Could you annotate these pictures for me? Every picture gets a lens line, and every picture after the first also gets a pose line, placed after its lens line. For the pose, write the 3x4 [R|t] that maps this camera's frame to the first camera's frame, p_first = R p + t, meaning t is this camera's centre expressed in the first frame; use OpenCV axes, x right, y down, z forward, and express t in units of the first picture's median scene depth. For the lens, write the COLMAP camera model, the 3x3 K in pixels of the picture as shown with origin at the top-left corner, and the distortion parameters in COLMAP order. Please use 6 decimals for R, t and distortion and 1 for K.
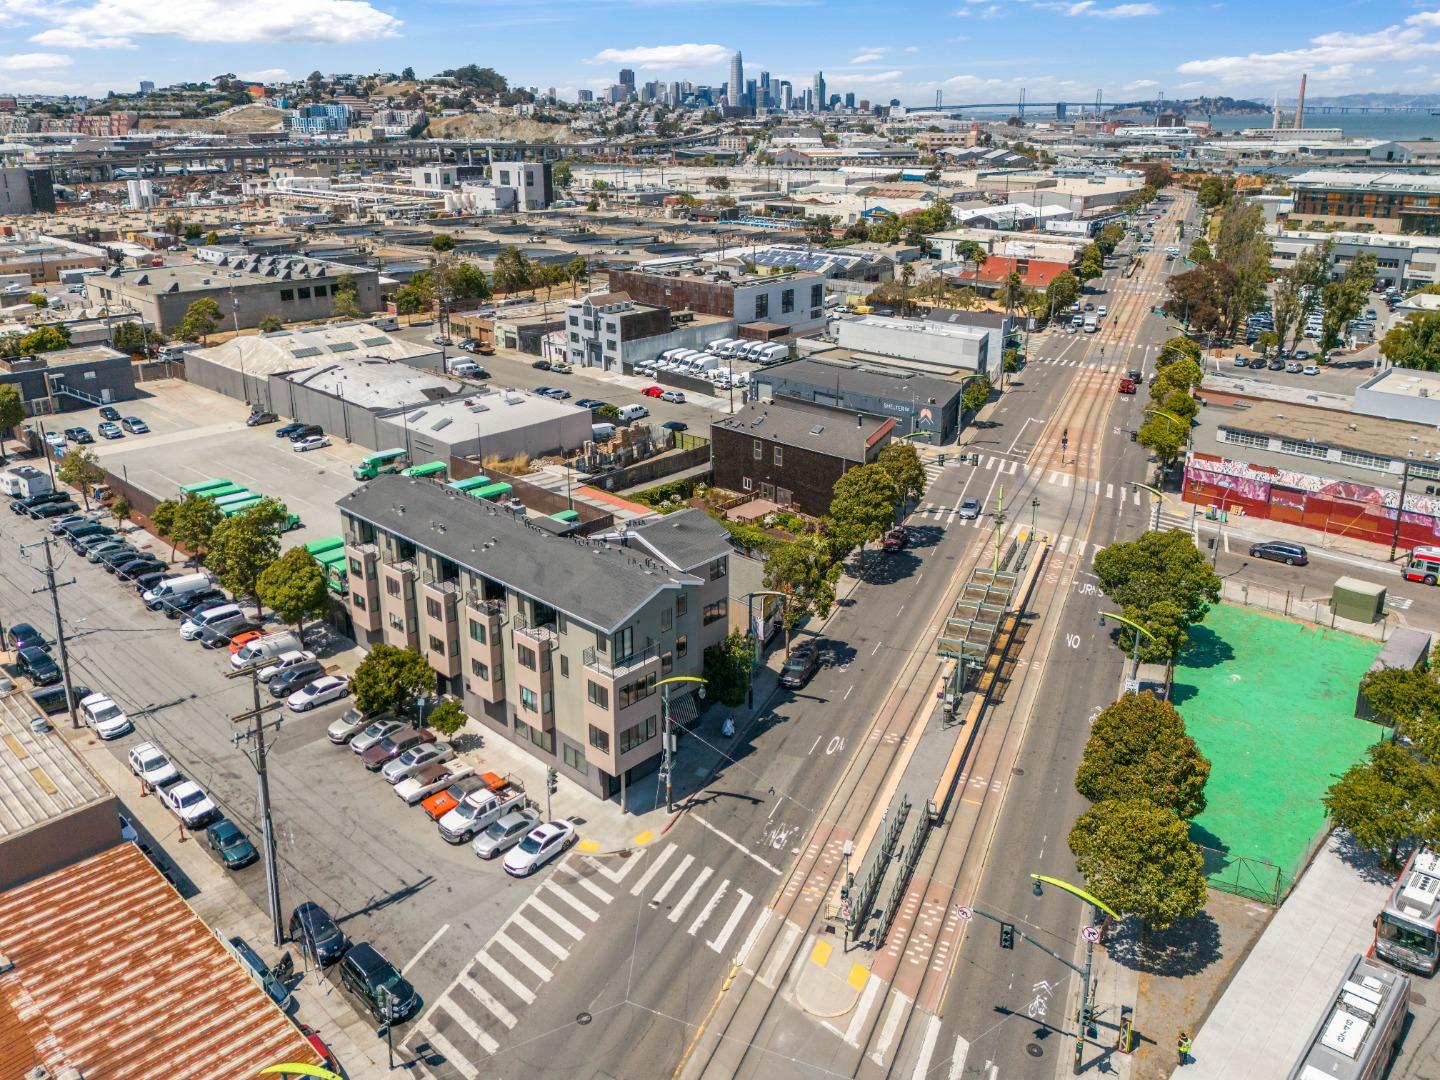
lens RADIAL K [[1092.0, 0, 717.1], [0, 1092.0, 543.1], [0, 0, 1]] dist [0.054705, -0.039716]
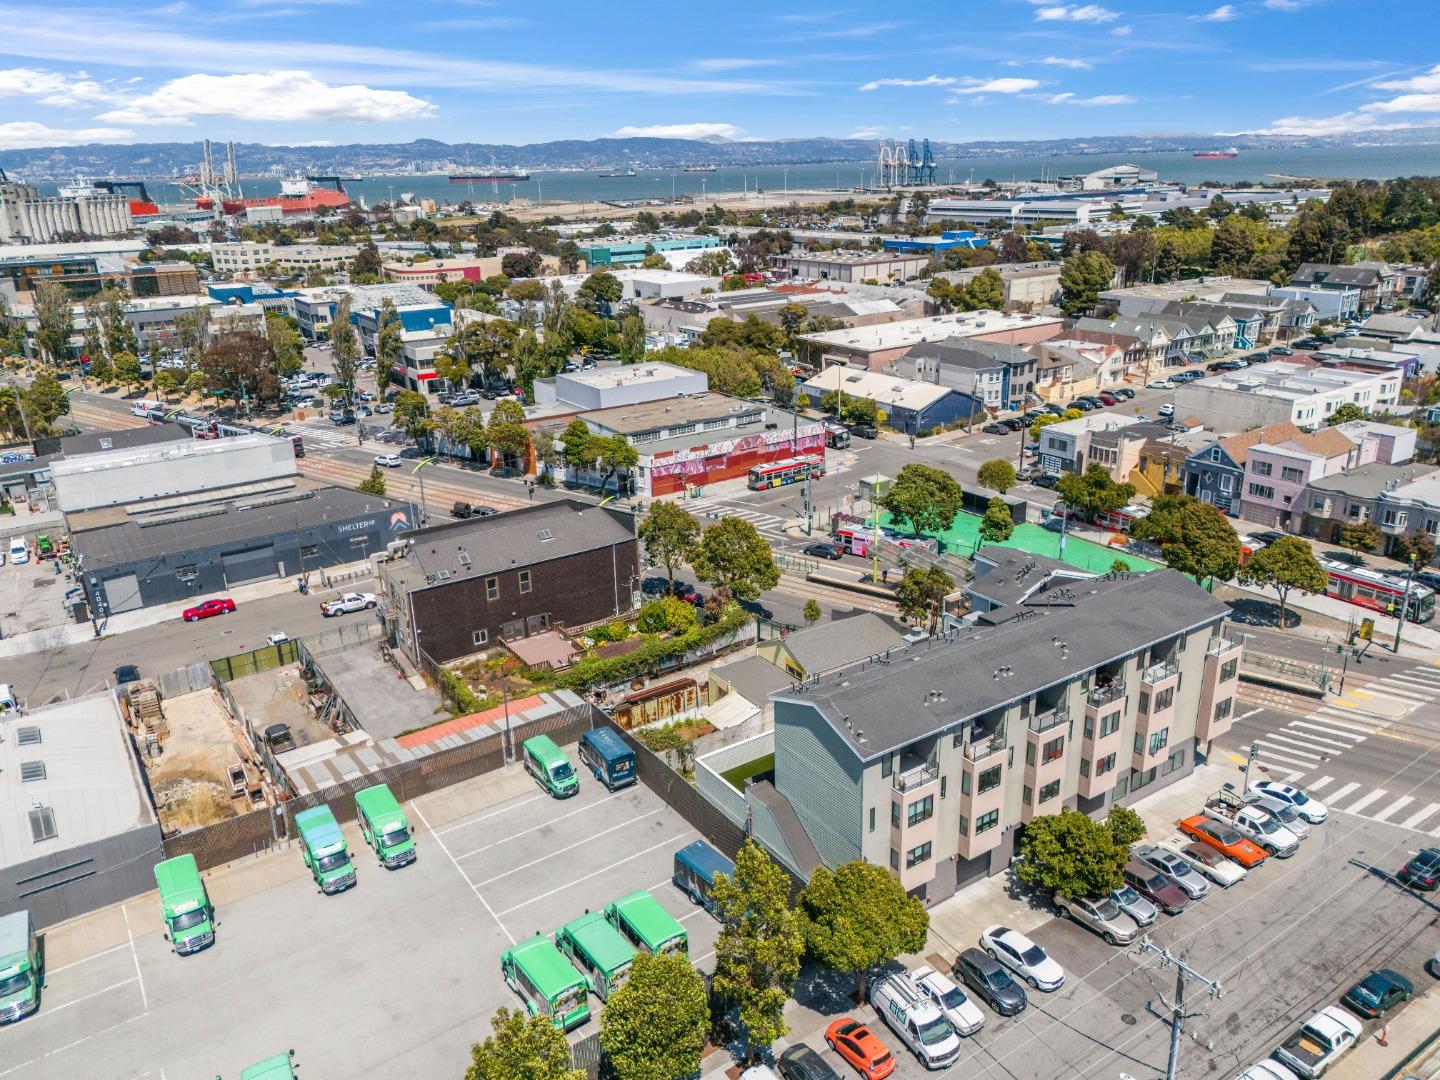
lens RADIAL K [[1092.0, 0, 755.6], [0, 1092.0, 513.1], [0, 0, 1]] dist [0.054705, -0.039716]
pose [[0.193687, -0.303150, 0.933052, -0.697449], [0.379404, 0.900209, 0.213721, -0.247264], [-0.904731, 0.312609, 0.289375, 0.606353]]
